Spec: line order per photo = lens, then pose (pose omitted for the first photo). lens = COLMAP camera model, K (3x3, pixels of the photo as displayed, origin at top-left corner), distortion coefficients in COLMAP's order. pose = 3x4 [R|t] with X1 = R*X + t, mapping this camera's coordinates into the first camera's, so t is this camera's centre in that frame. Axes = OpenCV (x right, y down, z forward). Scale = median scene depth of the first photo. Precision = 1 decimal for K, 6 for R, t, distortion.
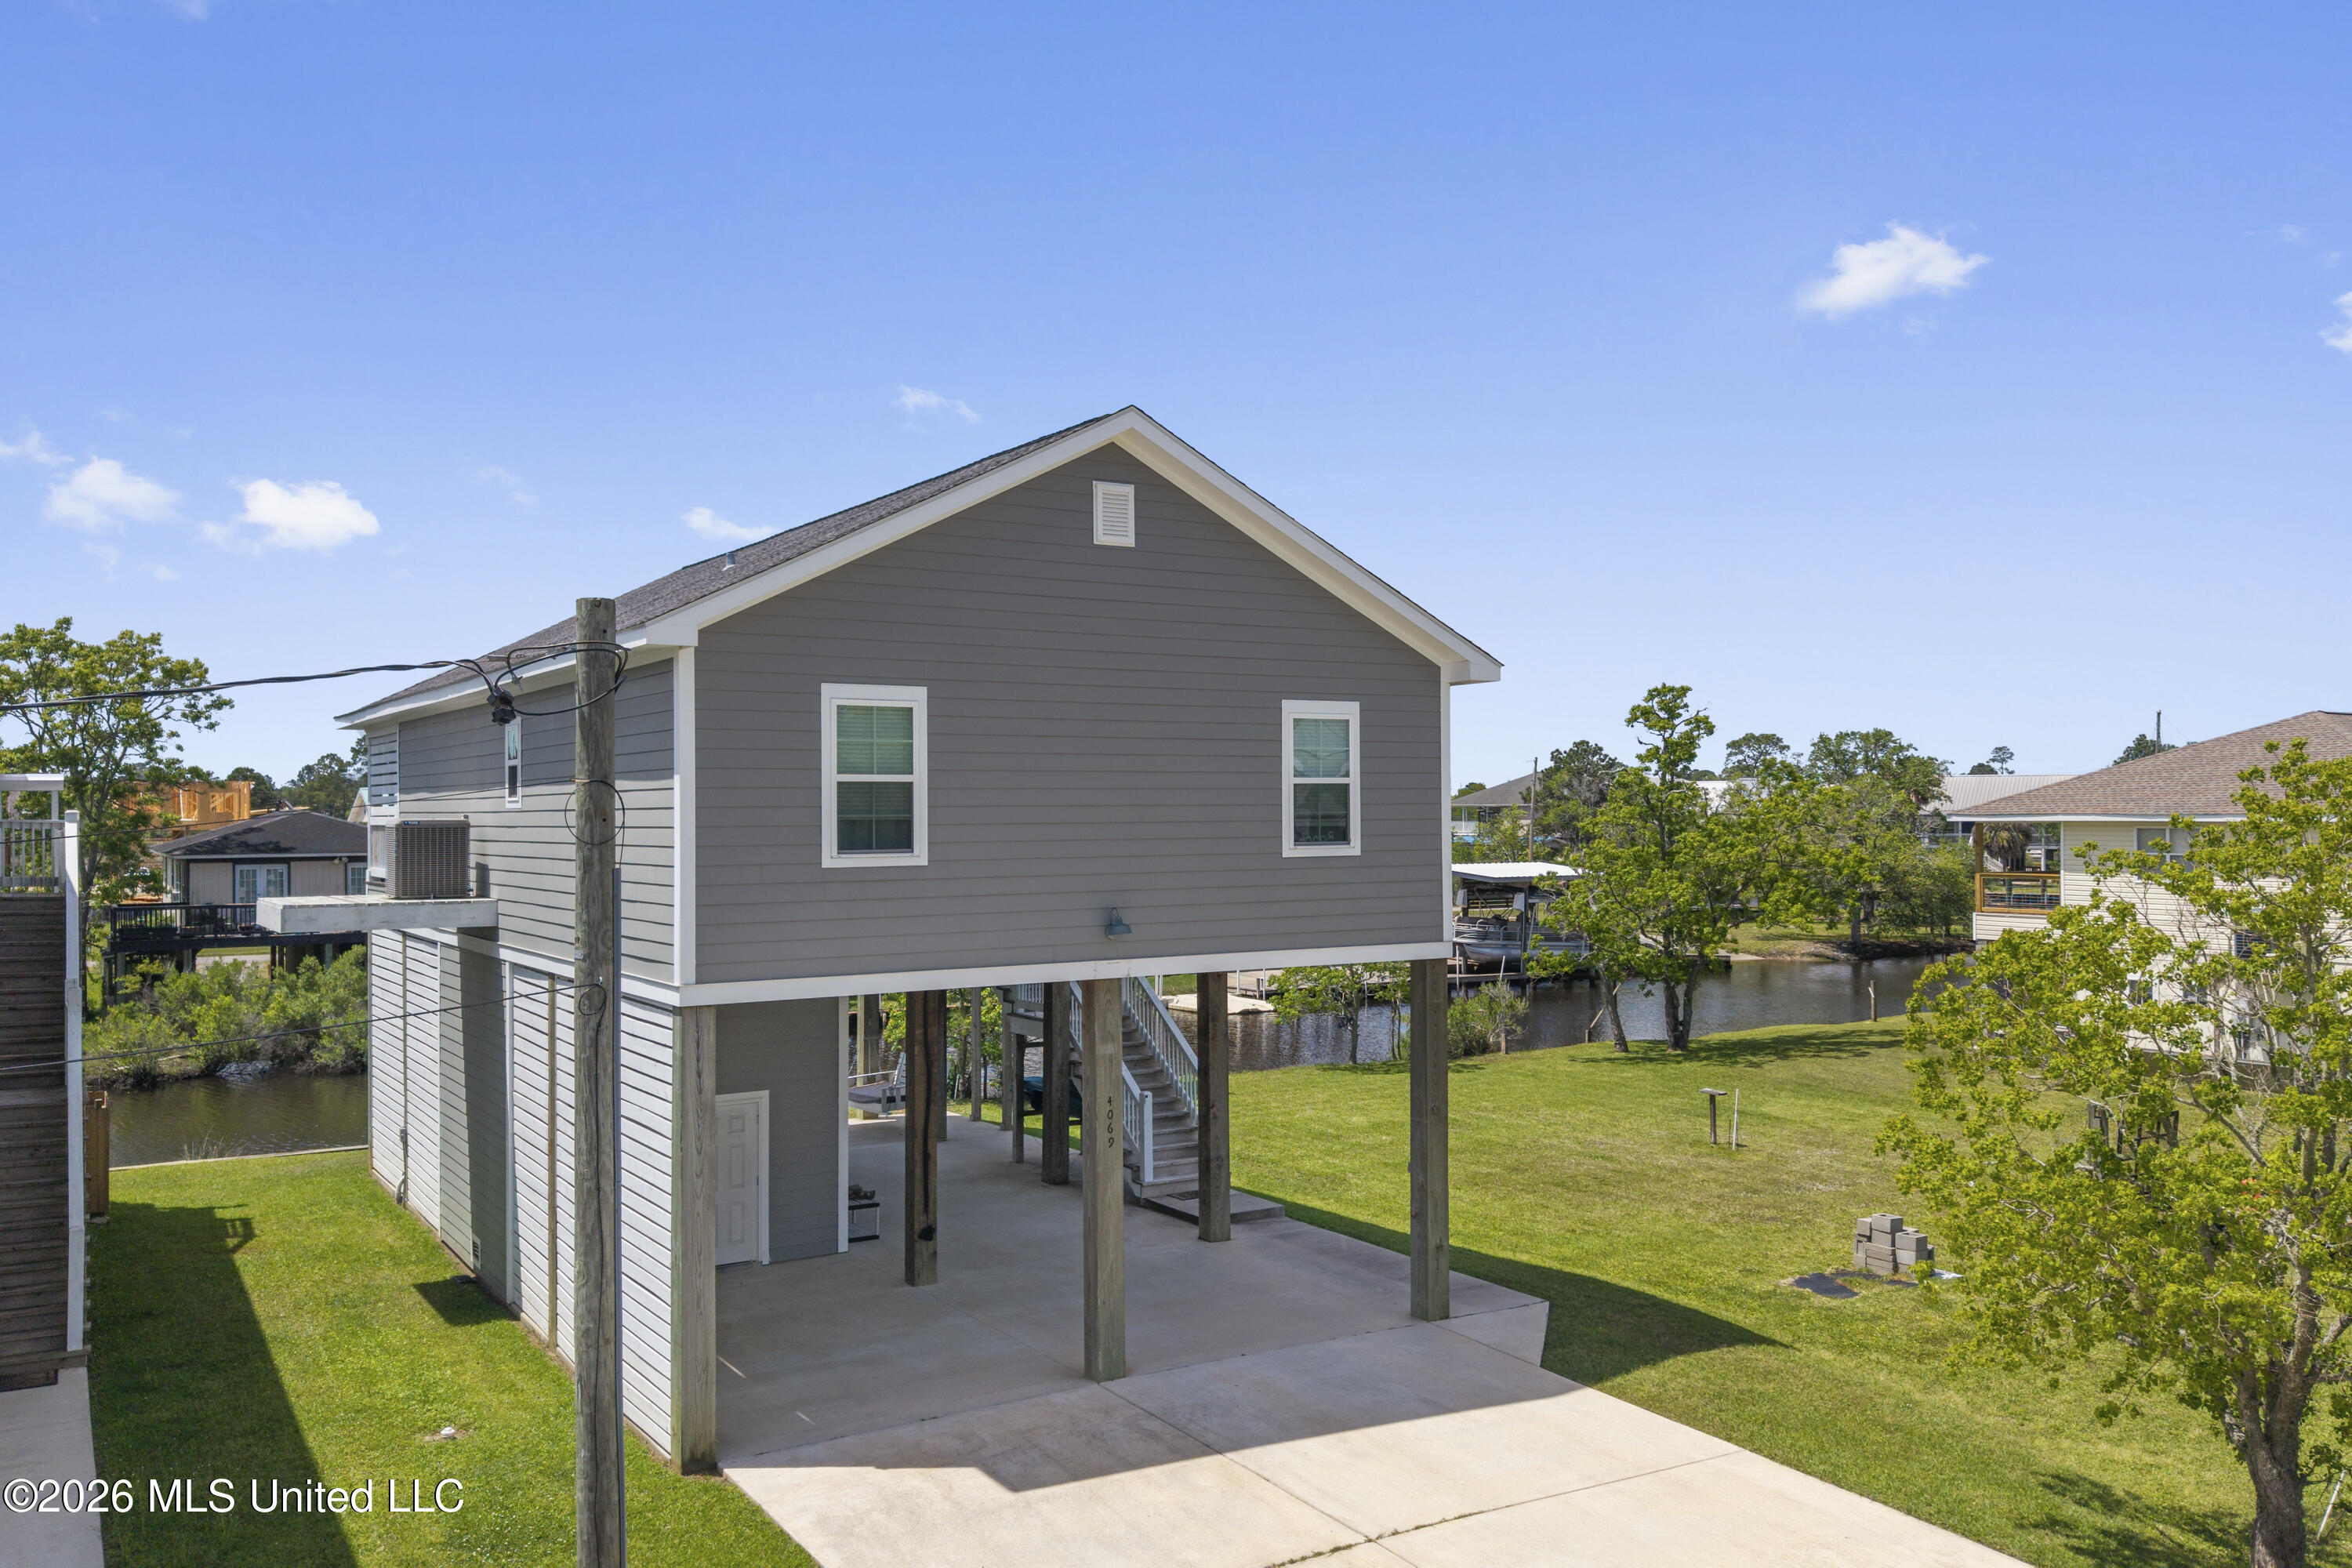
lens RADIAL K [[1819.5, 0, 1169.3], [0, 1819.5, 773.8], [0, 0, 1]] dist [0.014870, -0.004877]
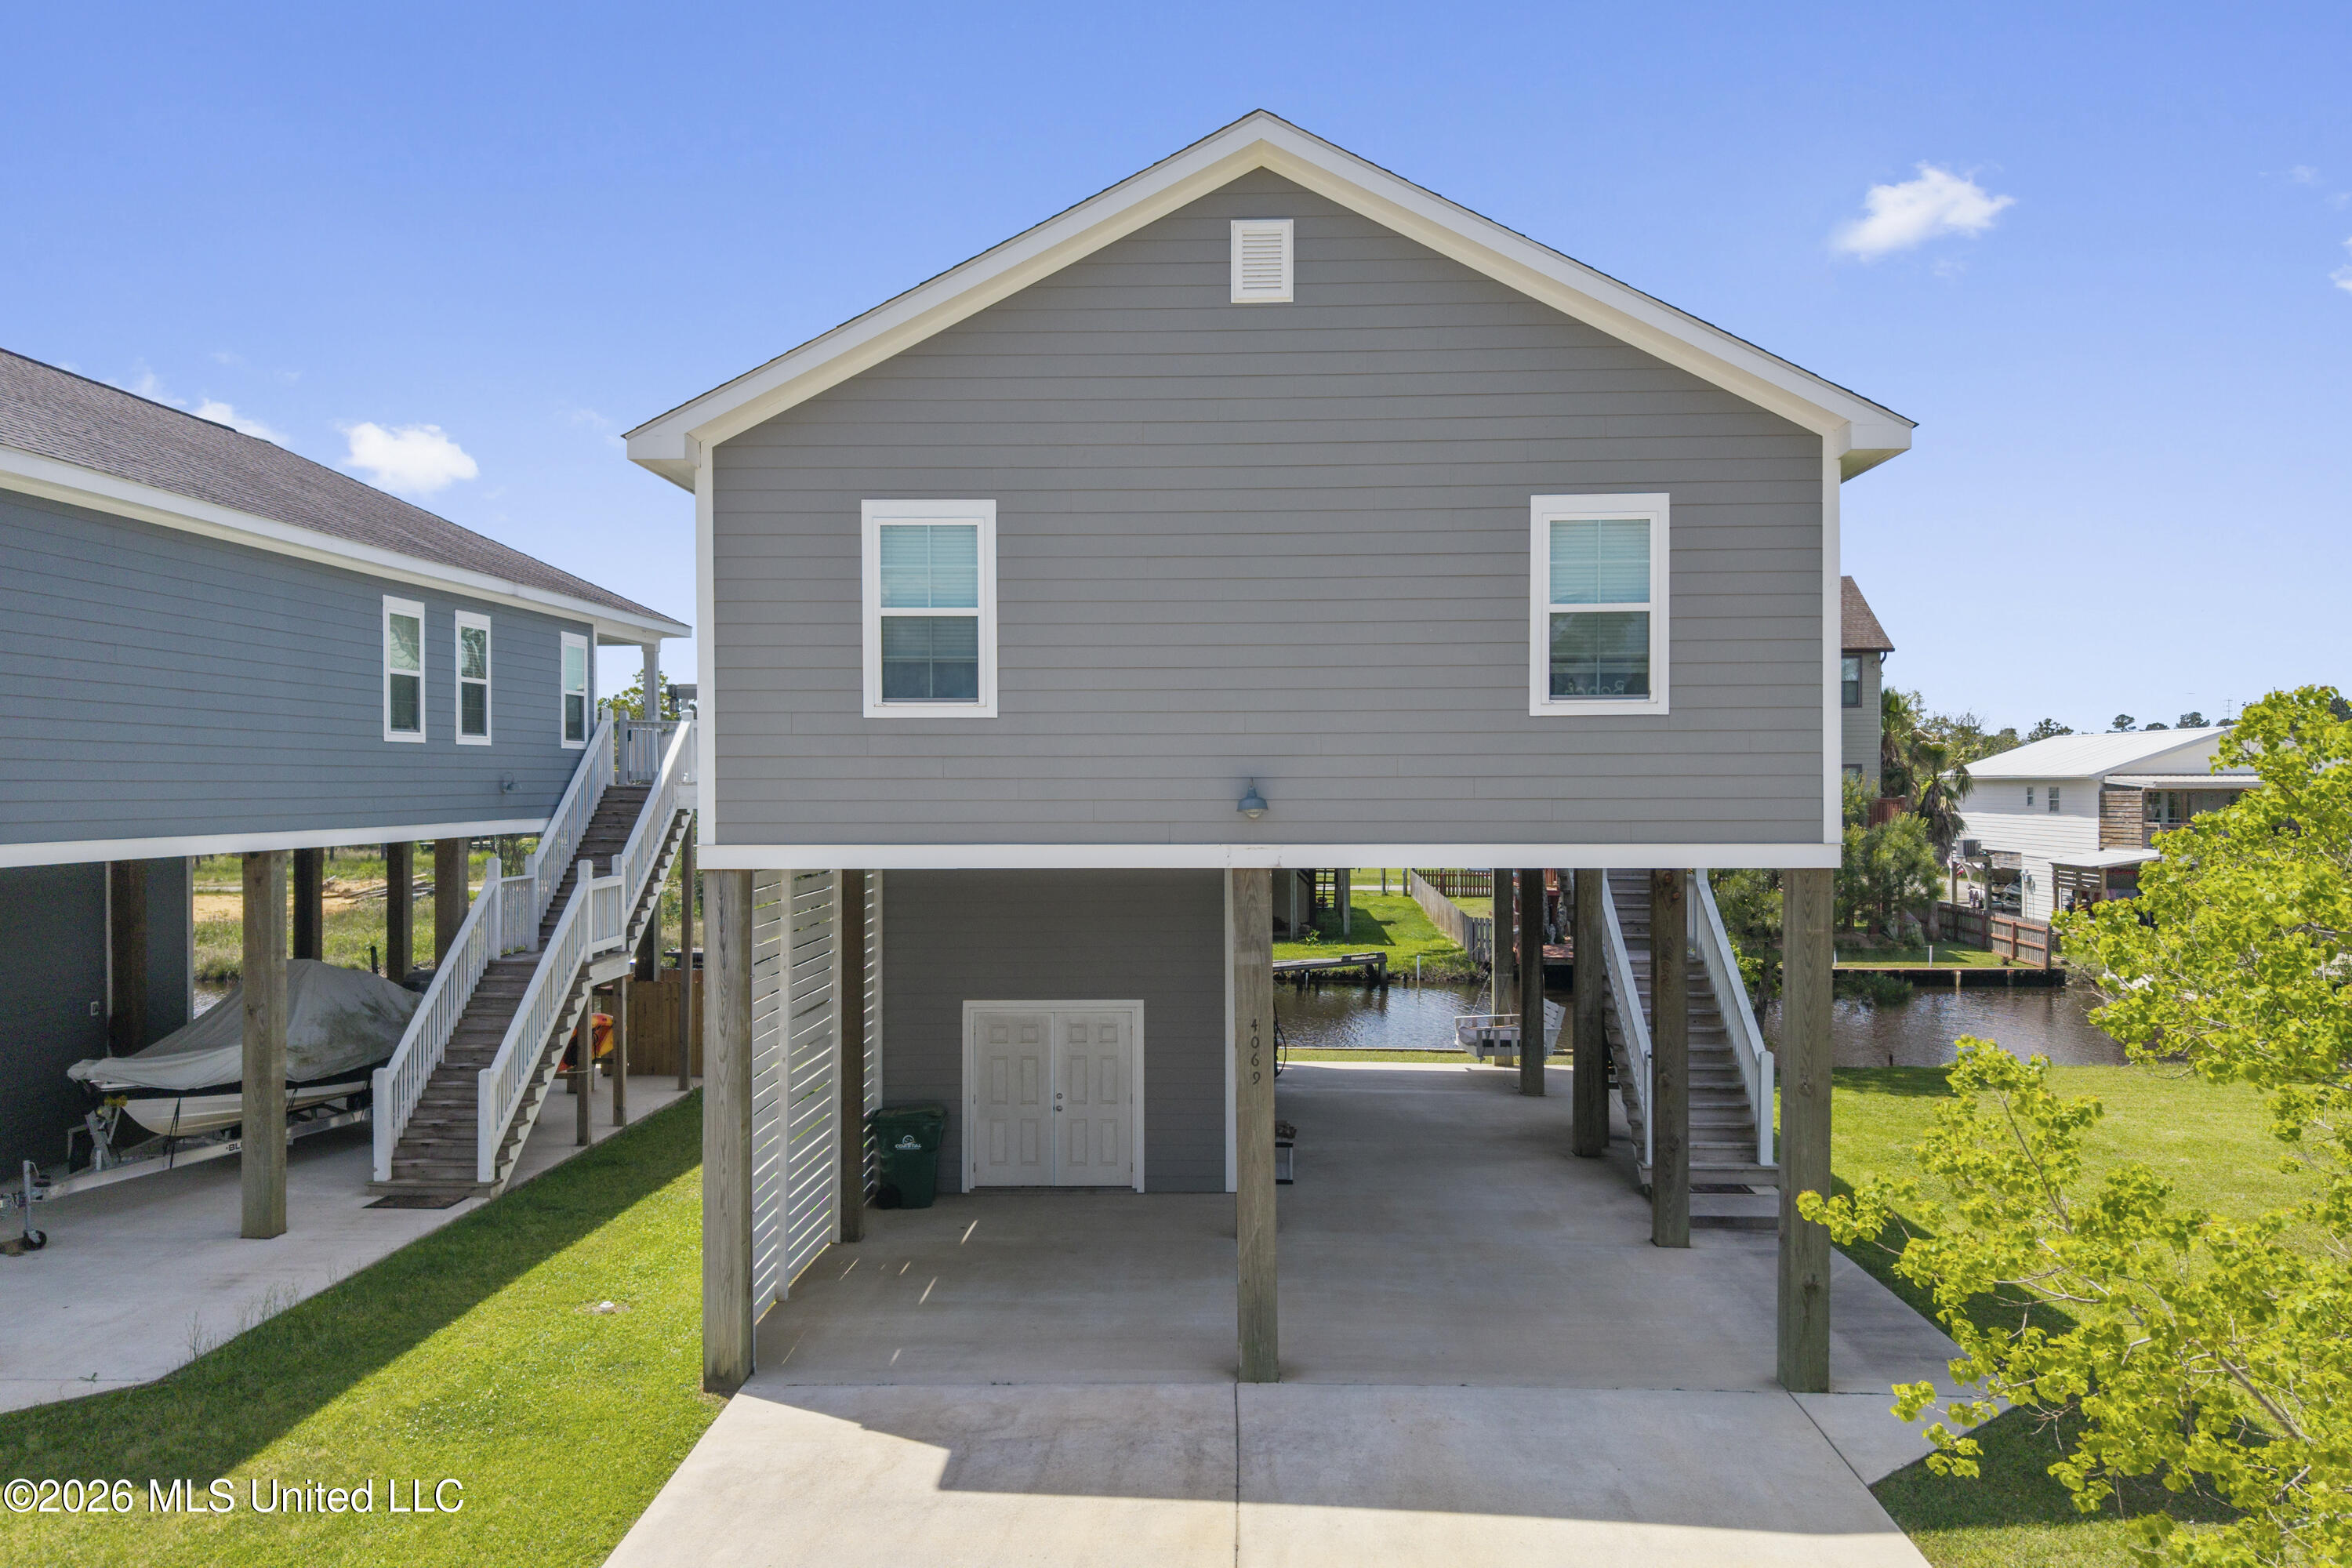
lens RADIAL K [[1853.8, 0, 1185.2], [0, 1853.8, 793.6], [0, 0, 1]] dist [0.032935, -0.033380]
pose [[0.834791, 0.009896, -0.550477, 0.397366], [0.010600, 0.999364, 0.034040, 0.056771], [0.550464, -0.034252, 0.834156, 0.346044]]
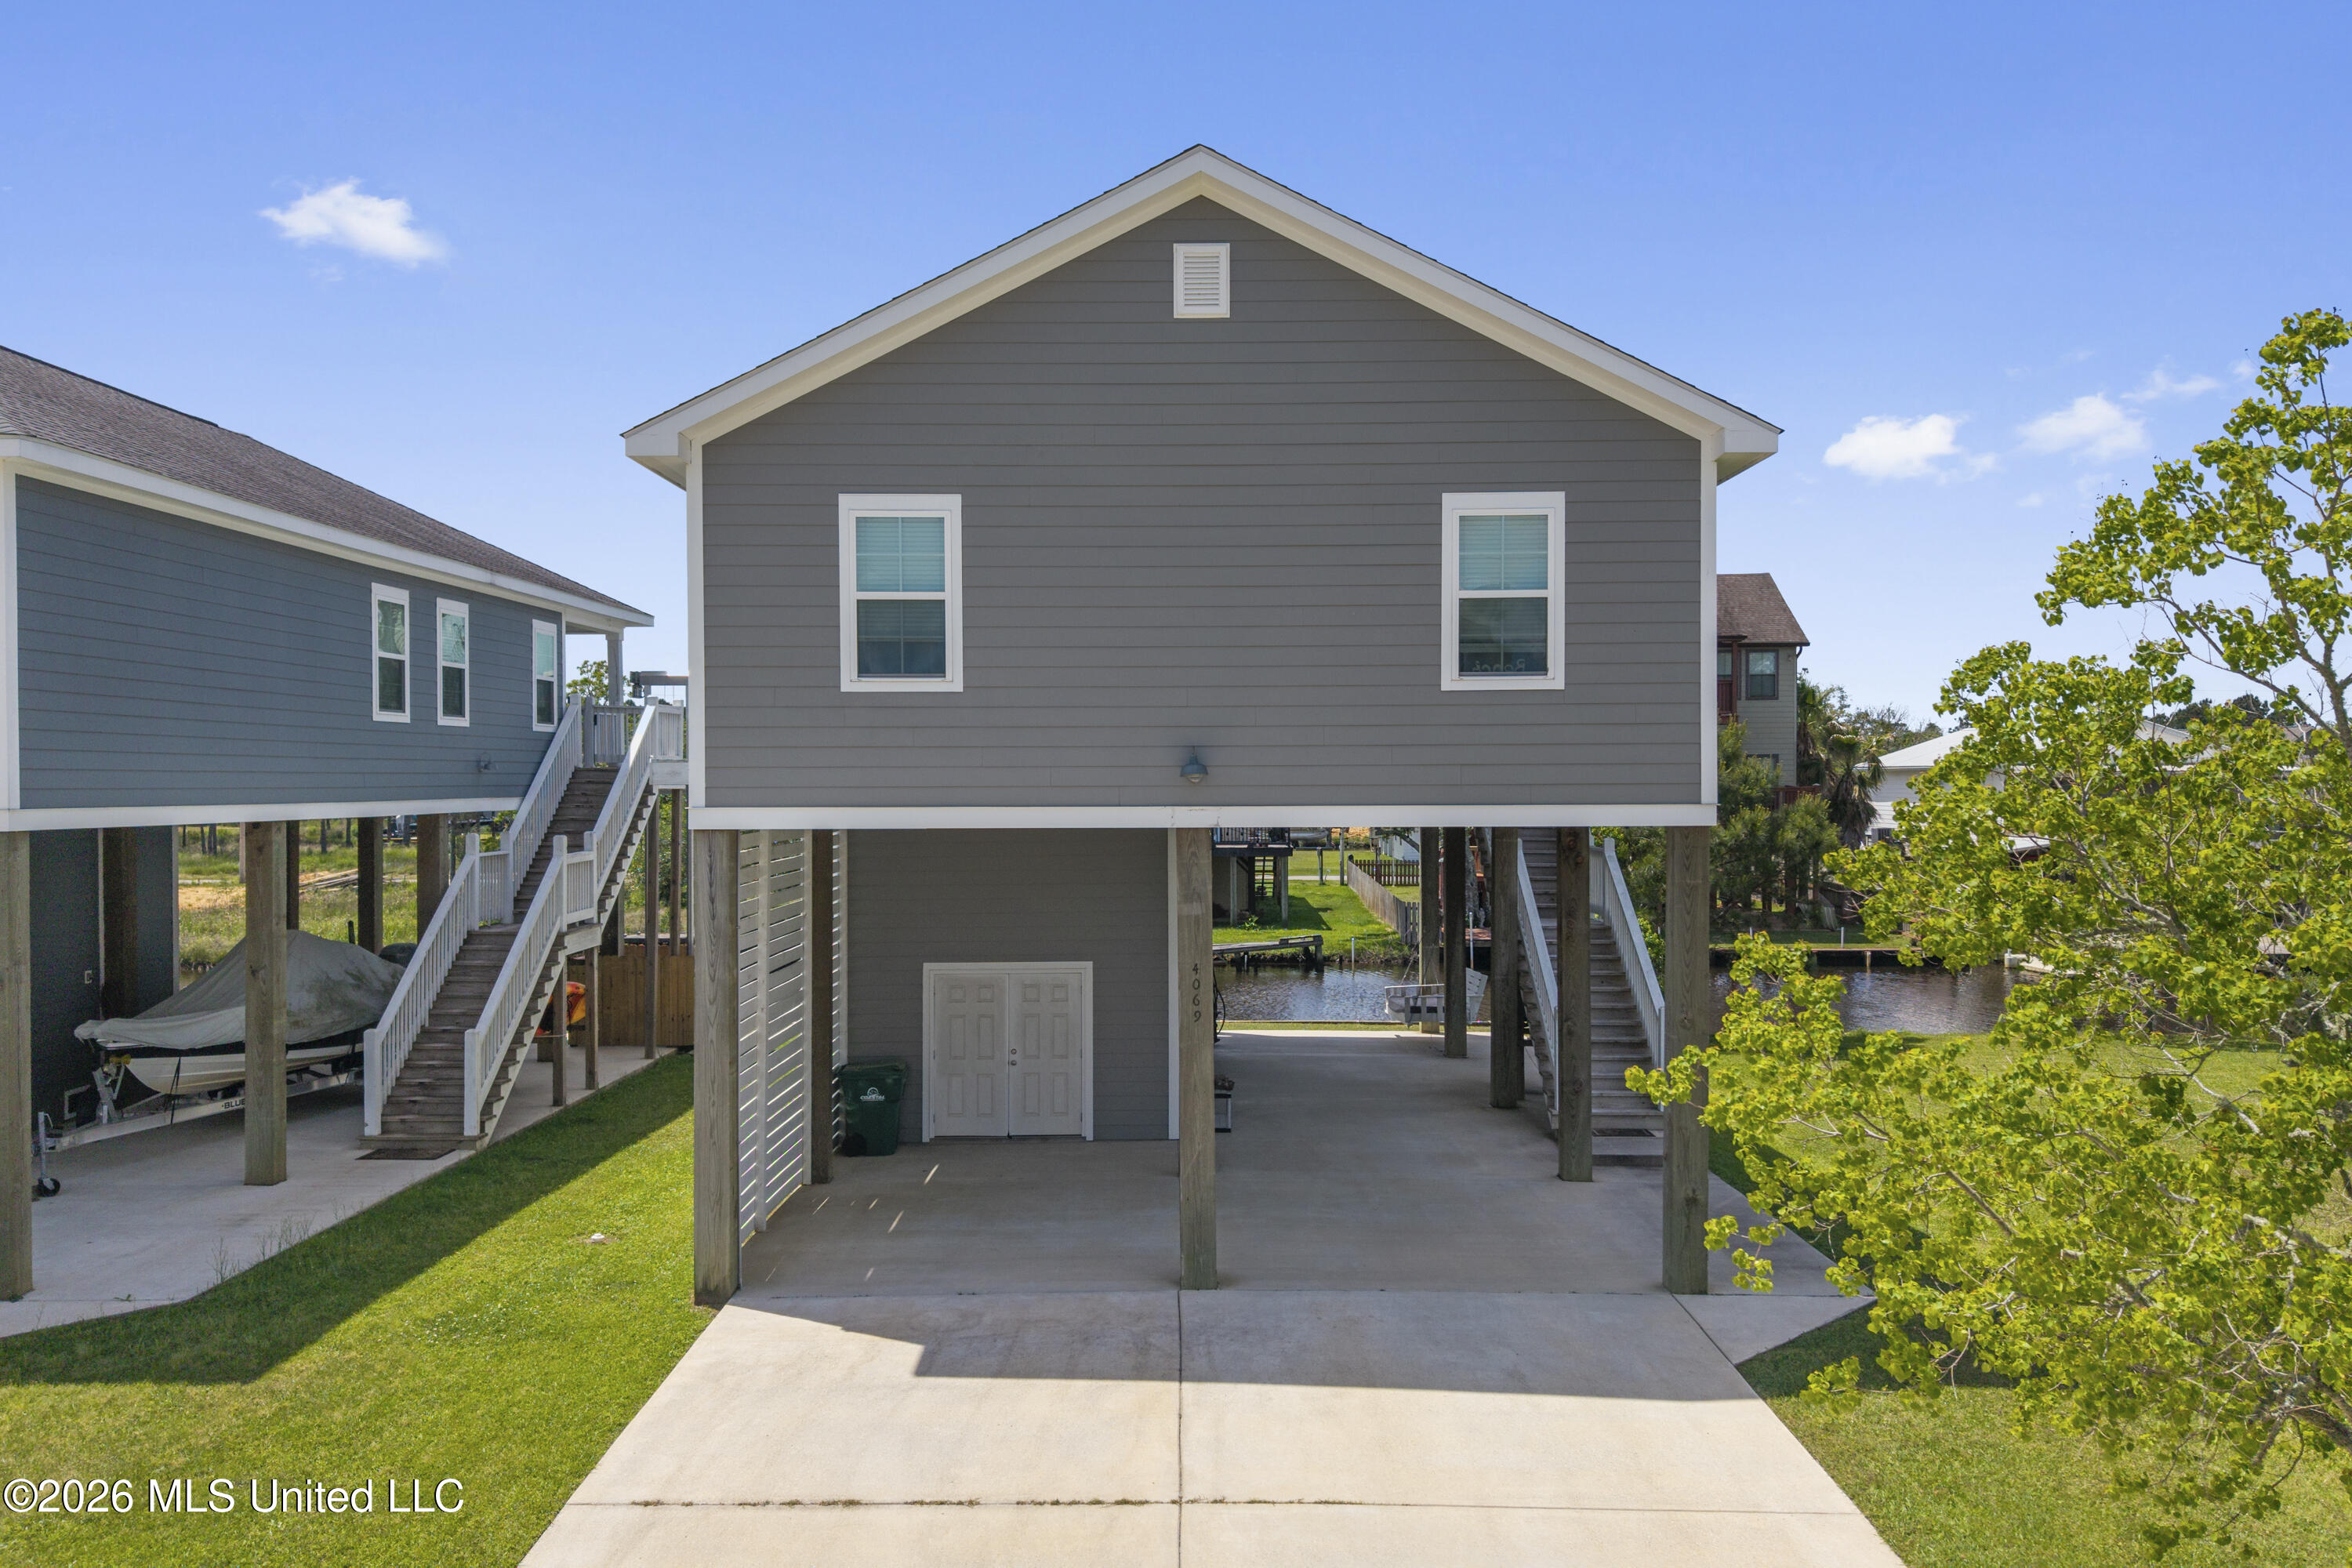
lens RADIAL K [[1853.8, 0, 1186.6], [0, 1853.8, 792.8], [0, 0, 1]] dist [0.032935, -0.033380]
pose [[0.852491, 0.009598, -0.522654, 0.444519], [0.010324, 0.999327, 0.035191, 0.069028], [0.522640, -0.035396, 0.851819, 0.267600]]
